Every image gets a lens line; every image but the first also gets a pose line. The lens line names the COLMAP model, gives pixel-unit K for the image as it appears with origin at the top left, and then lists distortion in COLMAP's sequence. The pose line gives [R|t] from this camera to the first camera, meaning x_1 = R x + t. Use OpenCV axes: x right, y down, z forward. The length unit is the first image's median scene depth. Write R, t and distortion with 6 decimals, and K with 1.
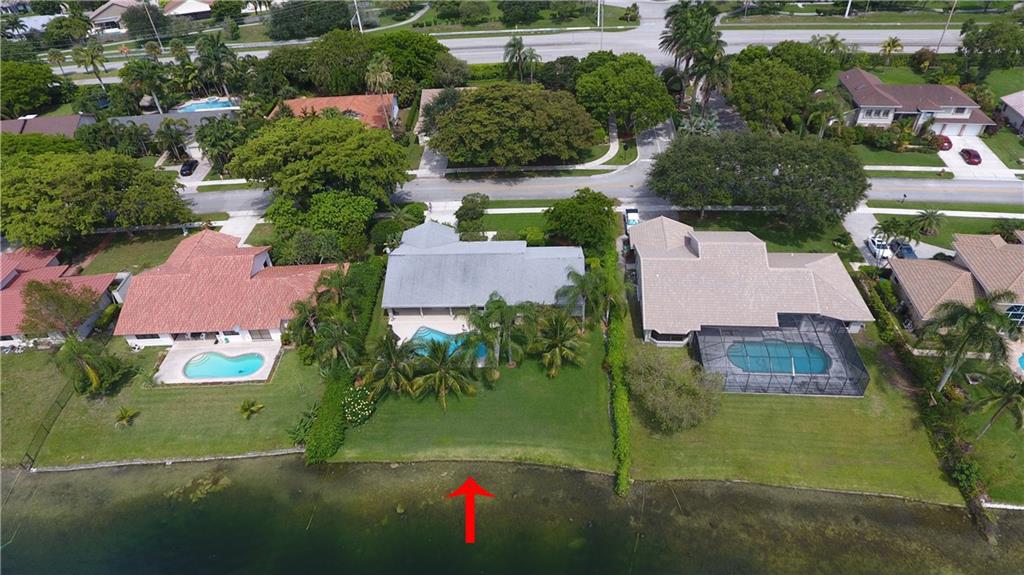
lens RADIAL K [[588.4, 0, 512.0], [0, 588.4, 287.5], [0, 0, 1]] dist [-0.002345, -0.000691]
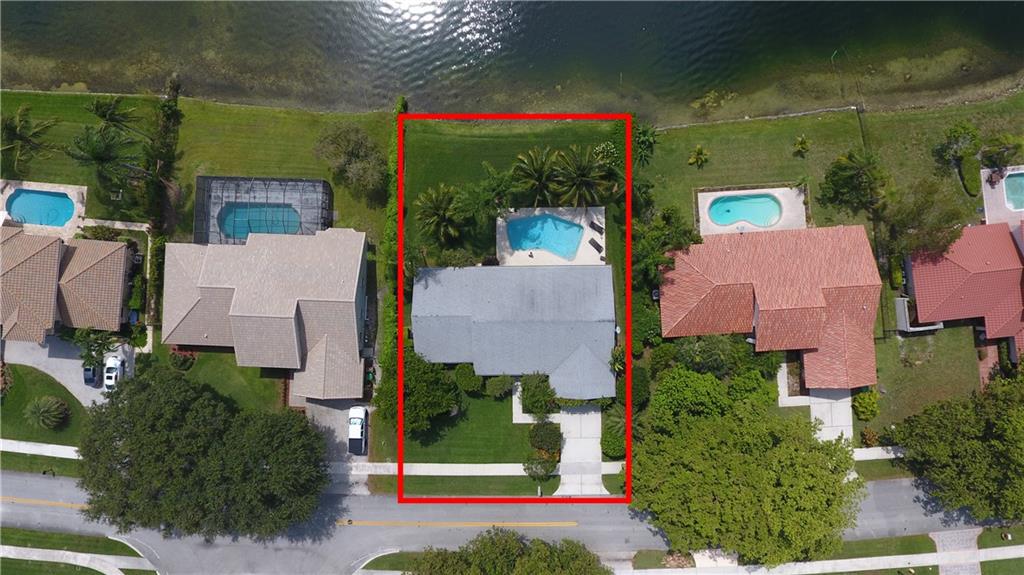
lens RADIAL K [[588.4, 0, 512.0], [0, 588.4, 287.5], [0, 0, 1]] dist [-0.002345, -0.000691]
pose [[-0.996278, 0.052059, 0.068704, -0.122444], [0.020803, -0.628269, 0.777718, -0.831873], [0.083652, 0.776253, 0.624847, 0.386233]]
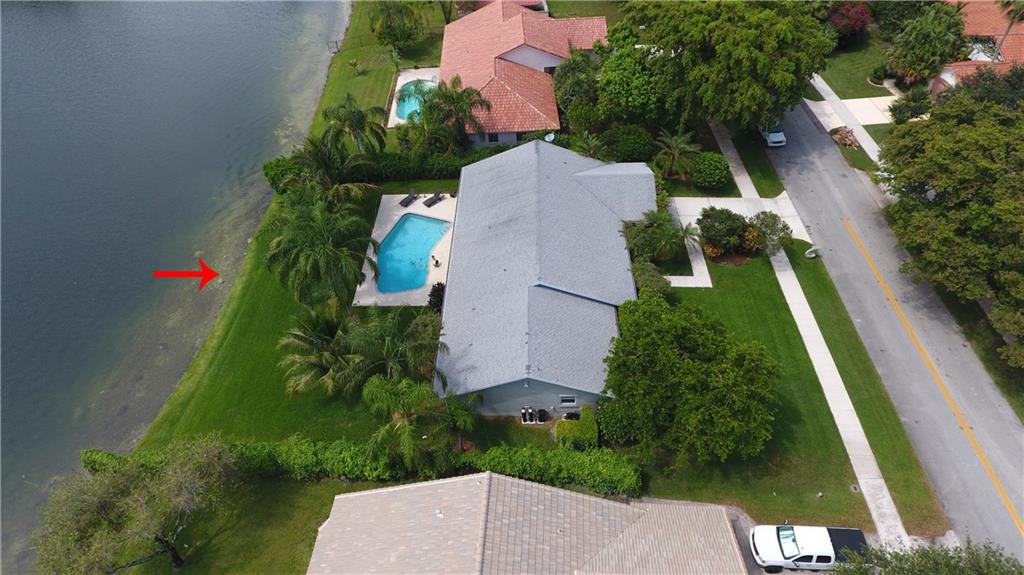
lens RADIAL K [[588.4, 0, 512.0], [0, 588.4, 287.5], [0, 0, 1]] dist [-0.002345, -0.000691]
pose [[0.025077, 0.752650, -0.657943, 0.403750], [-0.592619, 0.541231, 0.596550, -0.385270], [0.805092, 0.374950, 0.459607, 0.798483]]
